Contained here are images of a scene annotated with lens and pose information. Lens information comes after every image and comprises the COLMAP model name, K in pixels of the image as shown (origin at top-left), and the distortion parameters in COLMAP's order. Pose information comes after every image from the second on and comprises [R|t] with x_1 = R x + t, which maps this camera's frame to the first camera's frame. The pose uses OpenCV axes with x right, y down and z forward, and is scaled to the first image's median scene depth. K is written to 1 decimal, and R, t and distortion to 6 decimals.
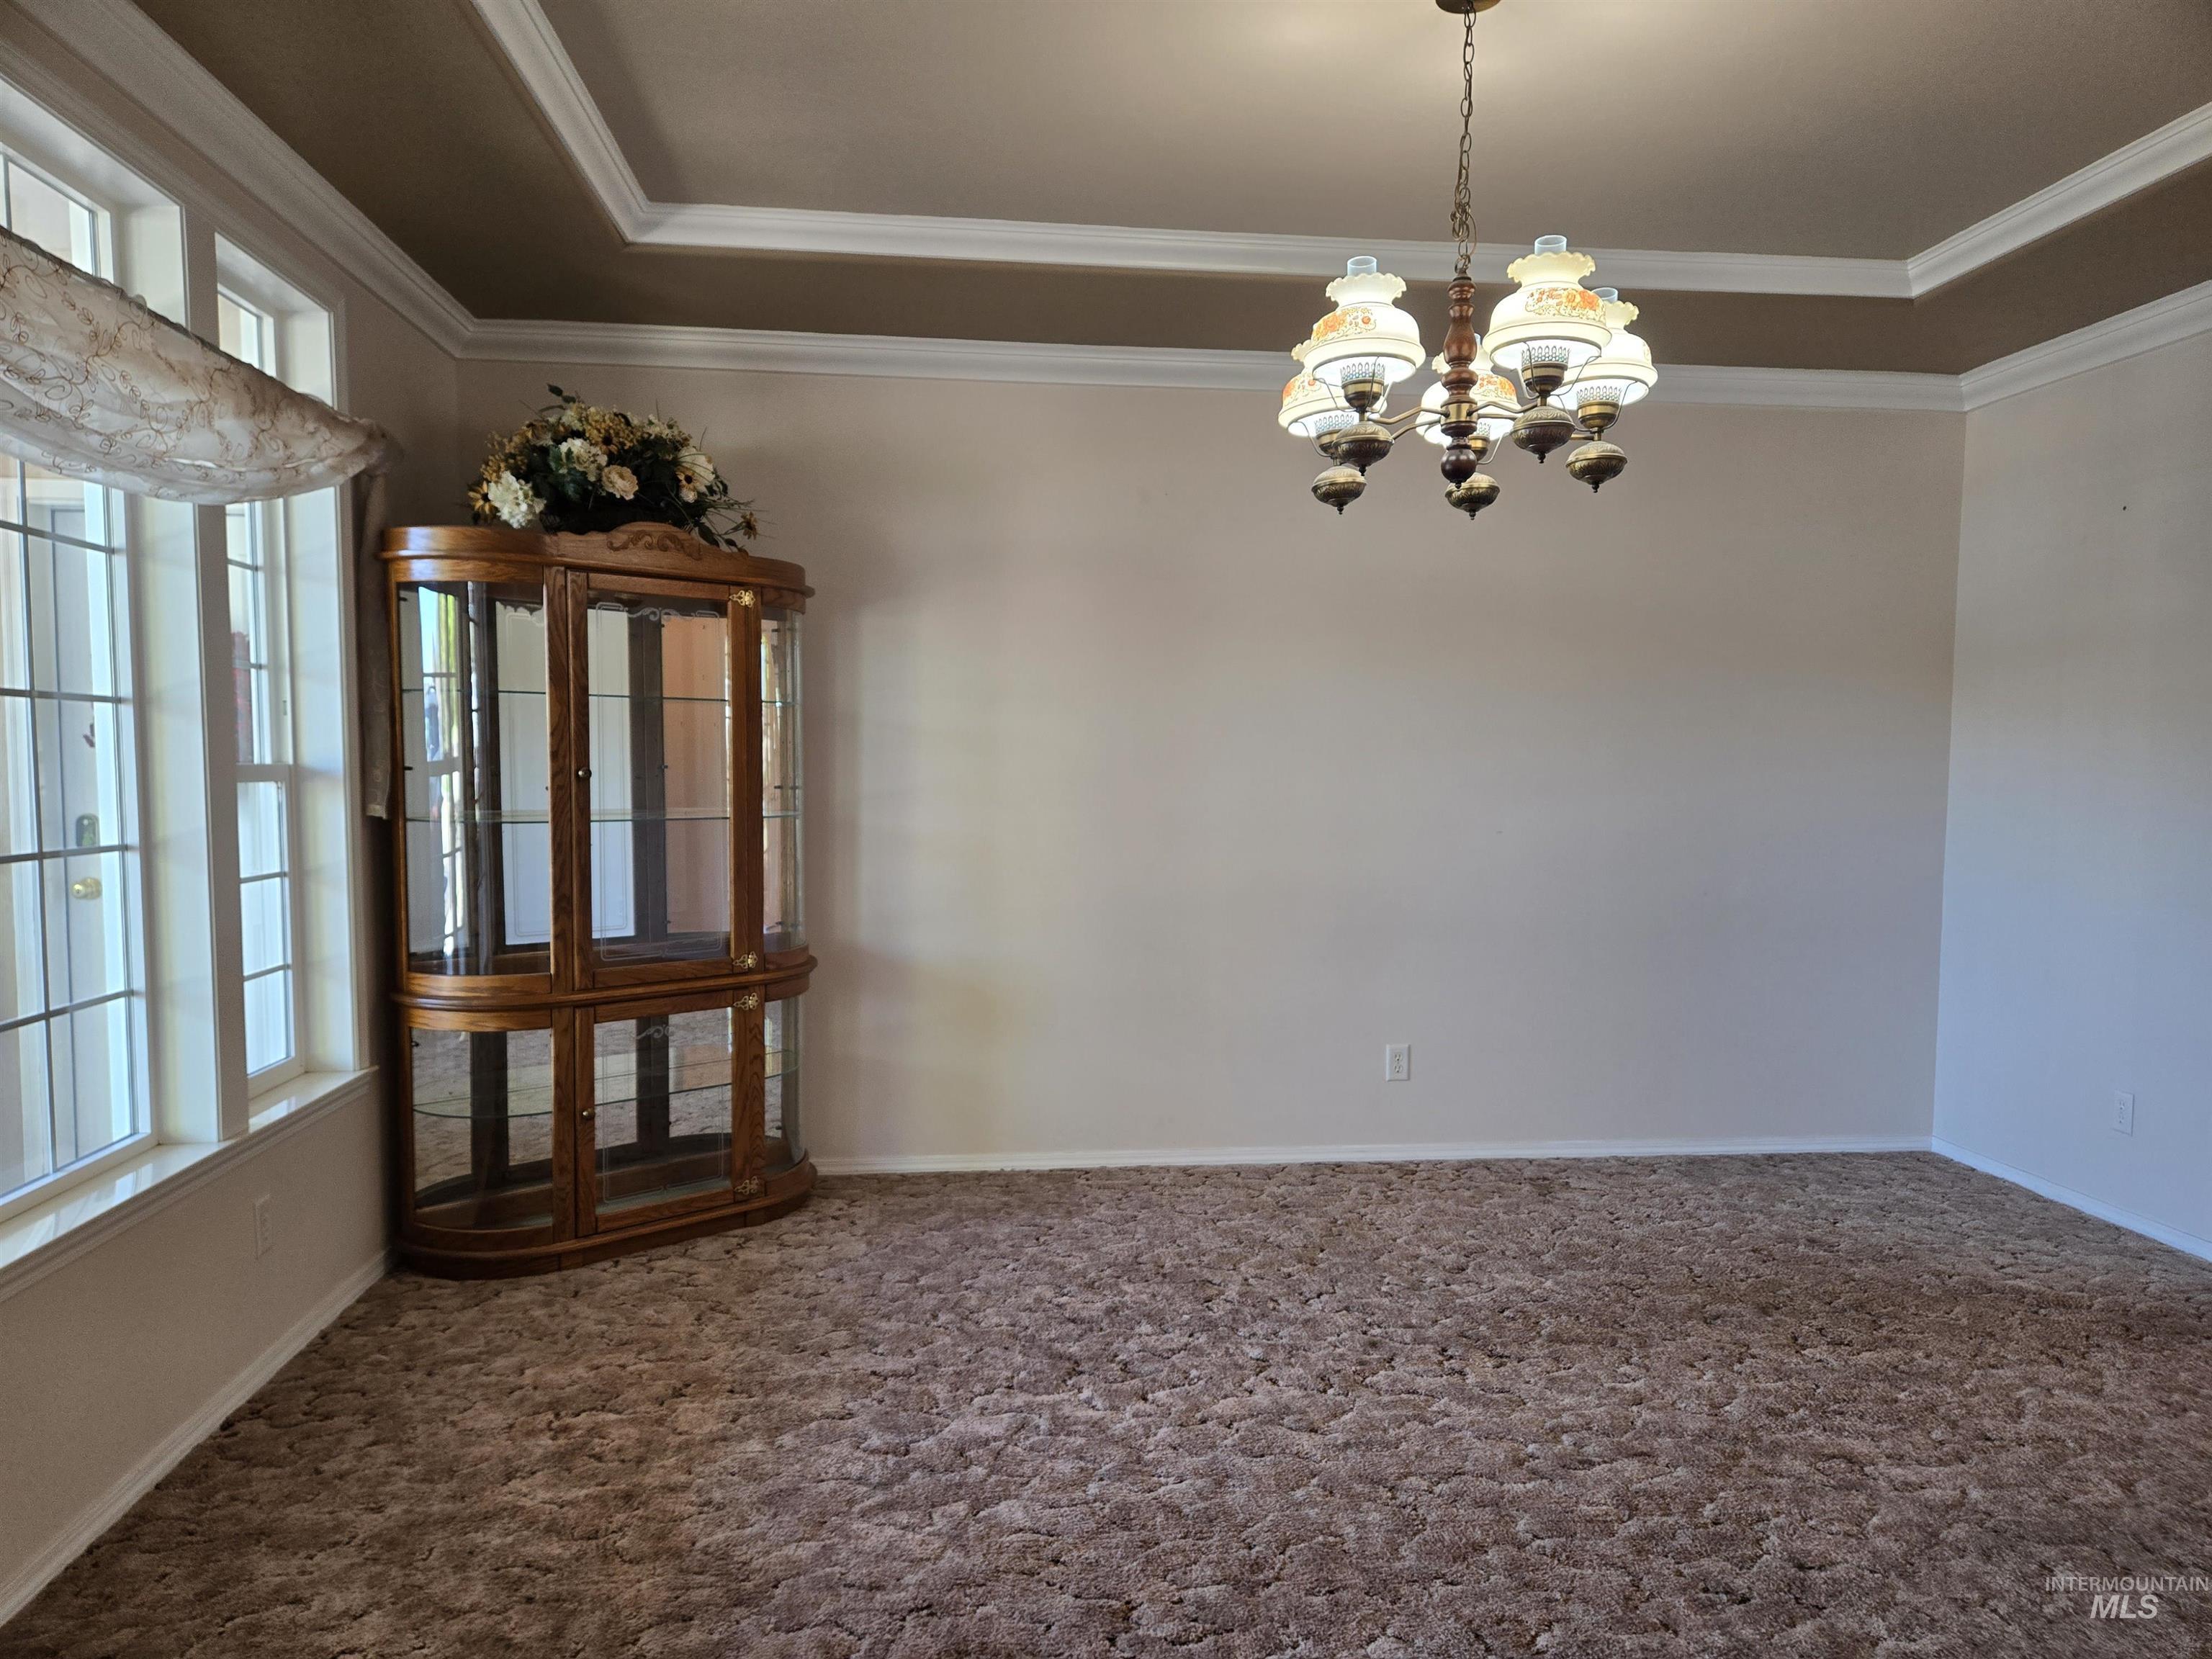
lens RADIAL K [[1473.5, 0, 1118.9], [0, 1473.5, 867.0], [0, 0, 1]] dist [0.079745, -0.071783]
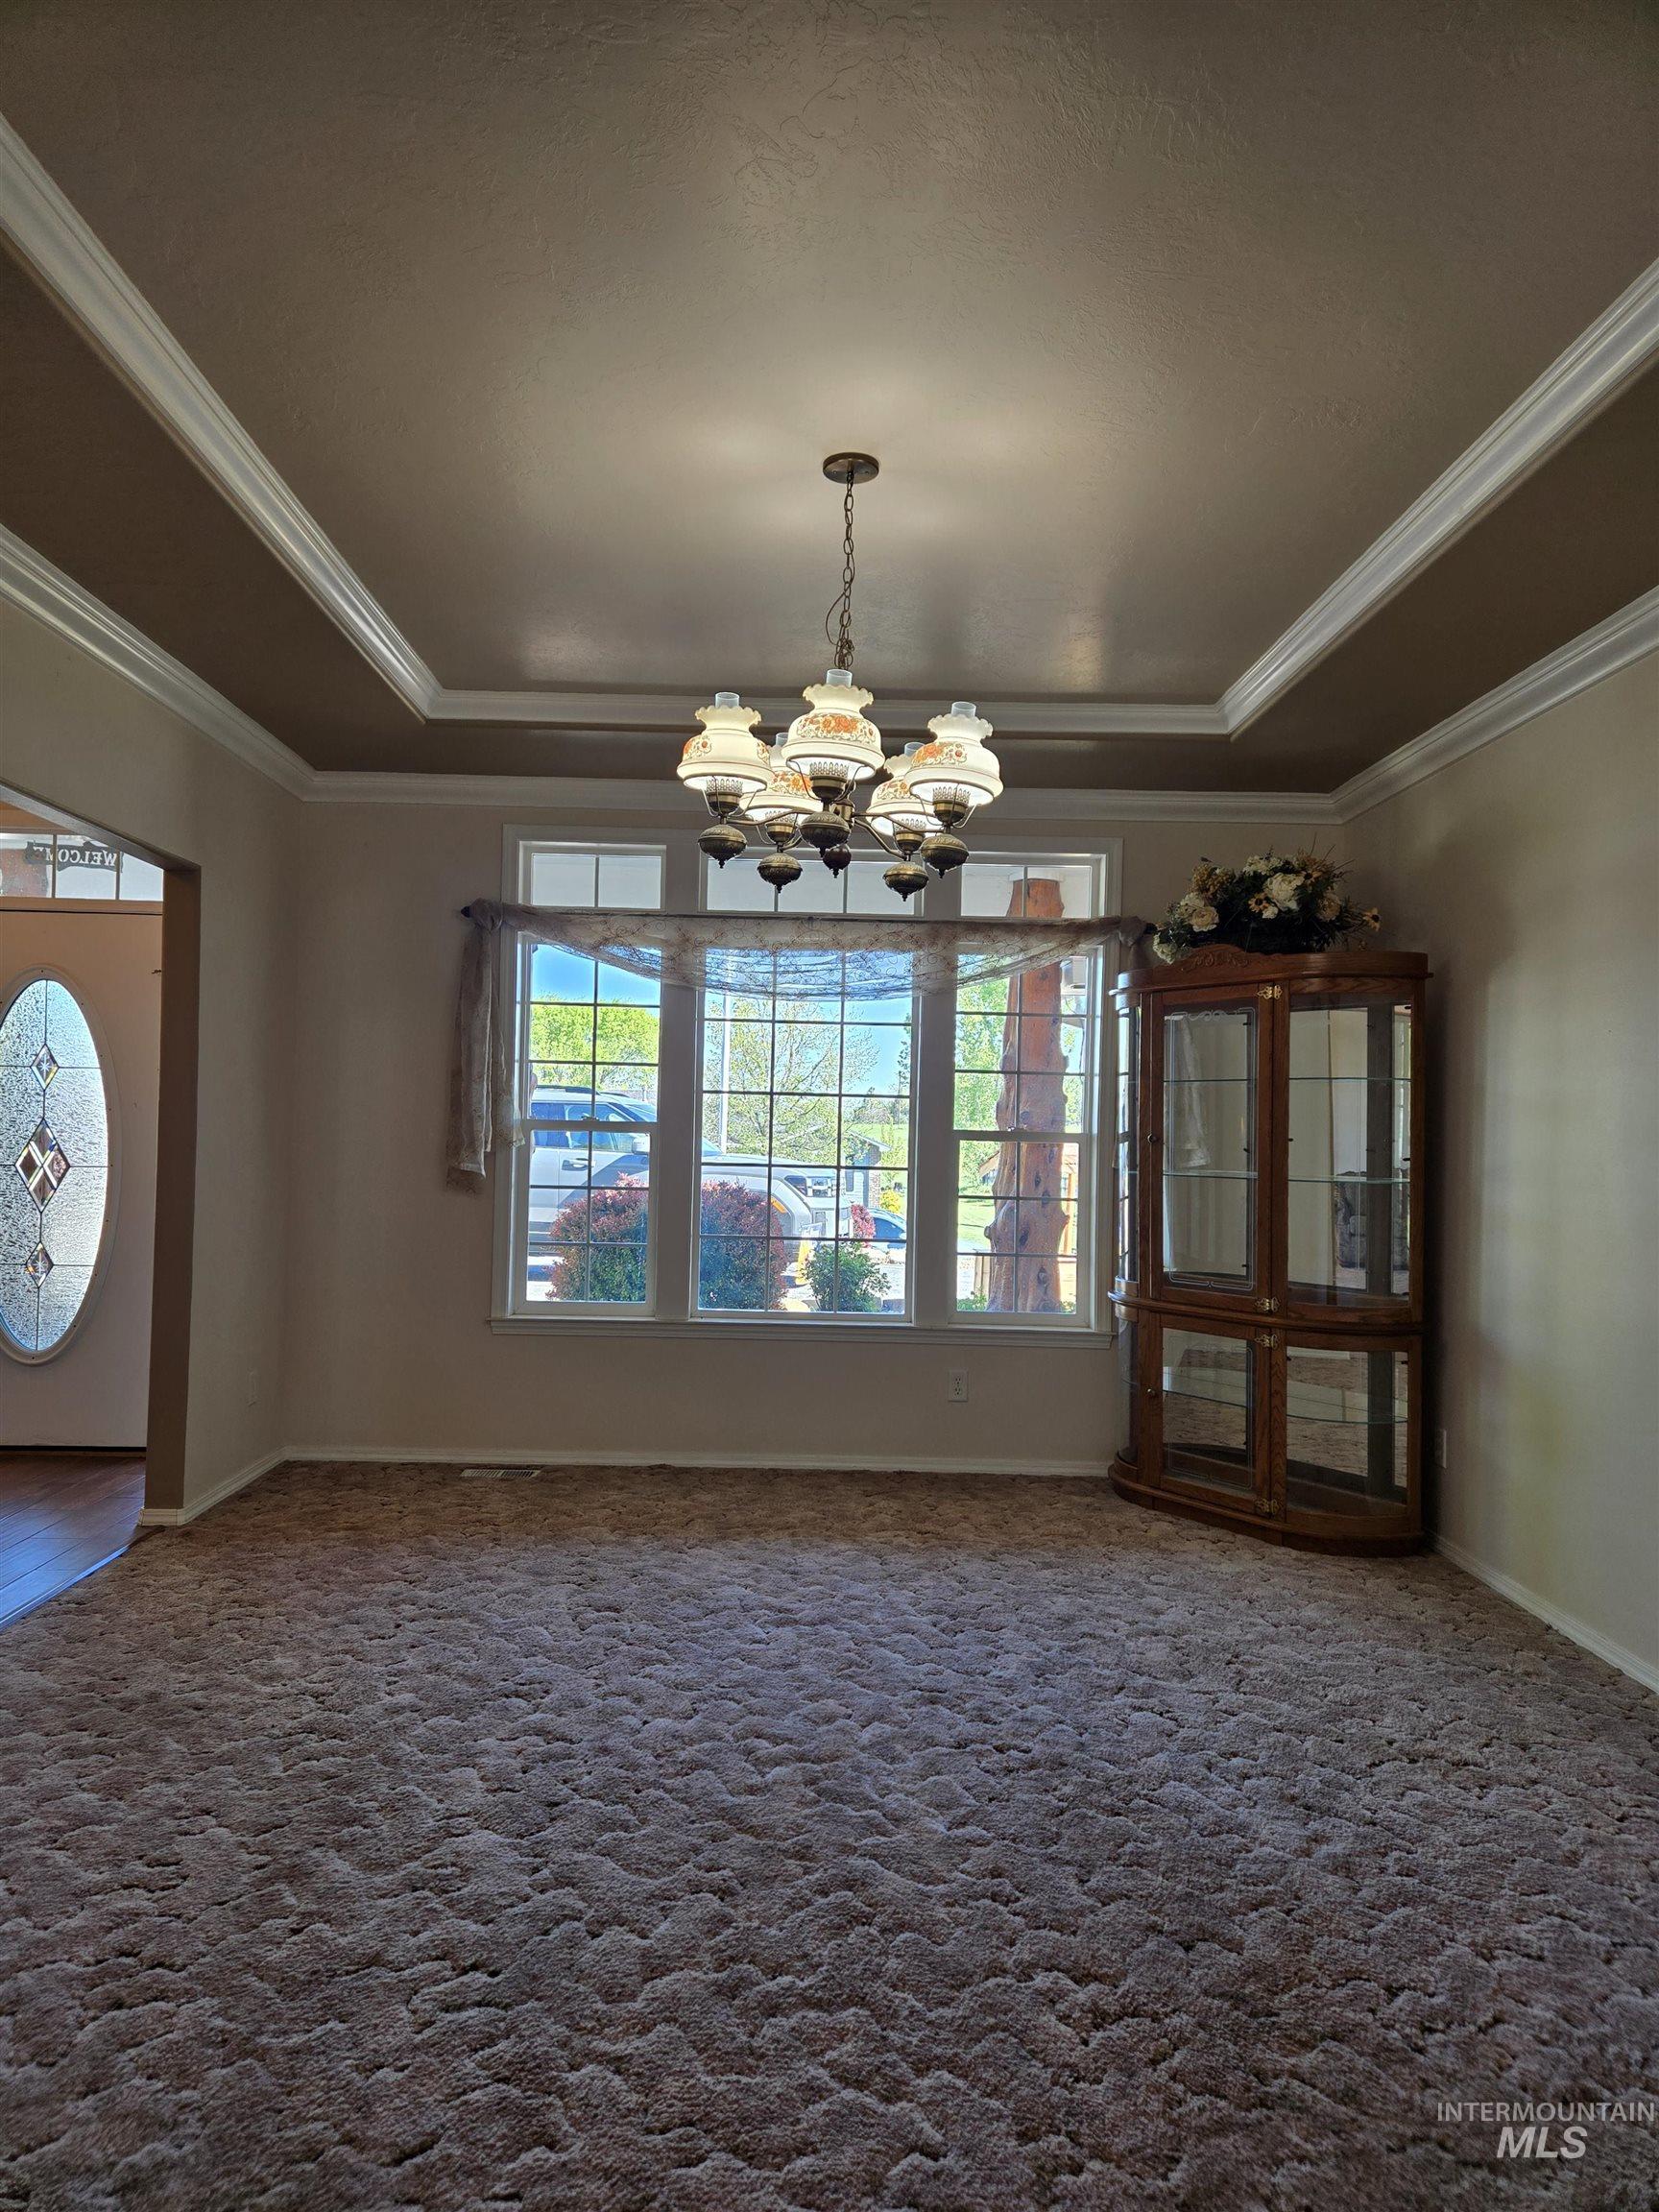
lens RADIAL K [[1473.5, 0, 795.3], [0, 1473.5, 1133.7], [0, 0, 1]] dist [0.079745, -0.071783]
pose [[-0.109873, -0.009902, -0.993896, 0.991664], [-0.096008, 0.995380, 0.000697, -0.035831], [0.989298, 0.095499, -0.110316, 0.798786]]
